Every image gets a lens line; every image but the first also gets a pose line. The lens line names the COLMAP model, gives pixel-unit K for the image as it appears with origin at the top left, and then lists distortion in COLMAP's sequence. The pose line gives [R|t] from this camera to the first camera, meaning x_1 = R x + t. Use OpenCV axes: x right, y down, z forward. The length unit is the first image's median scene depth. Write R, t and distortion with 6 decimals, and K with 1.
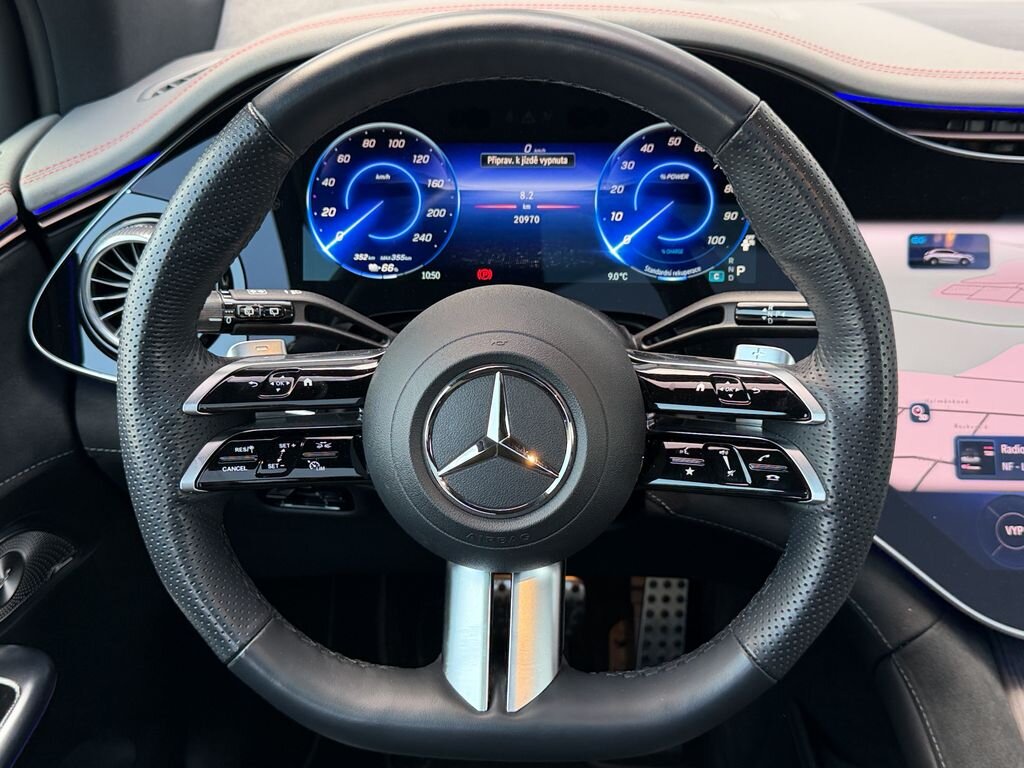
lens RADIAL K [[1082.2, 0, 511.3], [0, 1082.2, 394.0], [0, 0, 1]] dist [0.108243, 0.000000]
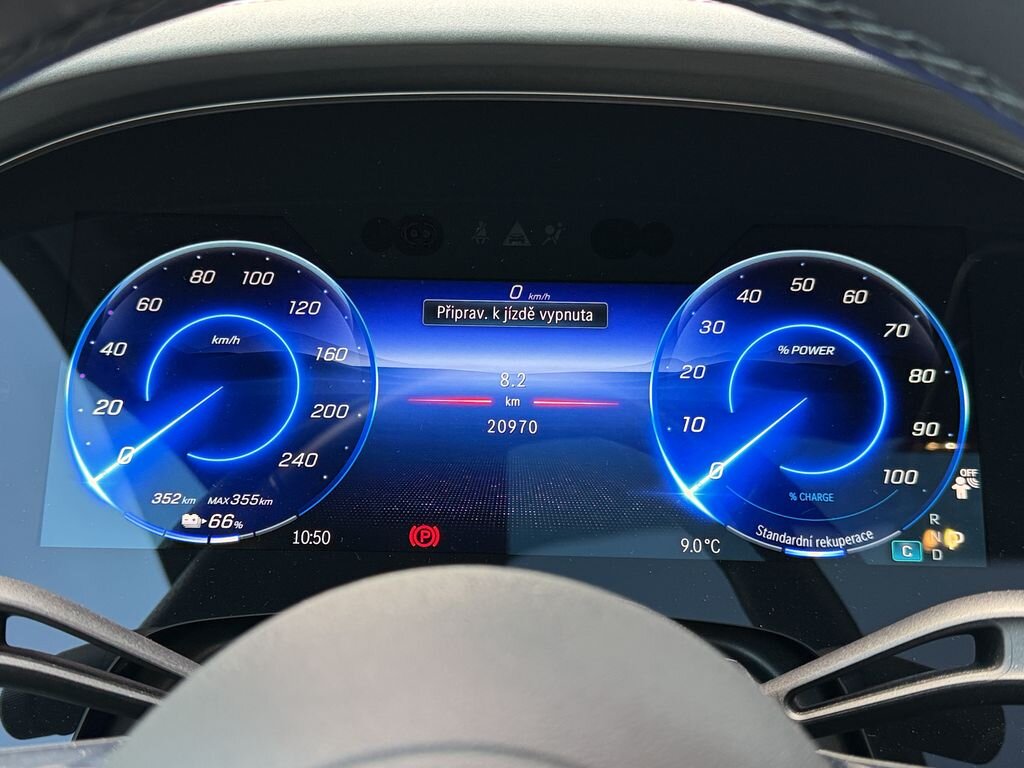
lens RADIAL K [[1082.2, 0, 508.5], [0, 1082.2, 389.9], [0, 0, 1]] dist [0.108243, 0.000000]
pose [[0.998607, 0.021185, 0.048316, -0.012040], [-0.009148, 0.971494, -0.236888, -0.060316], [-0.051957, 0.236116, 0.970335, 0.518828]]
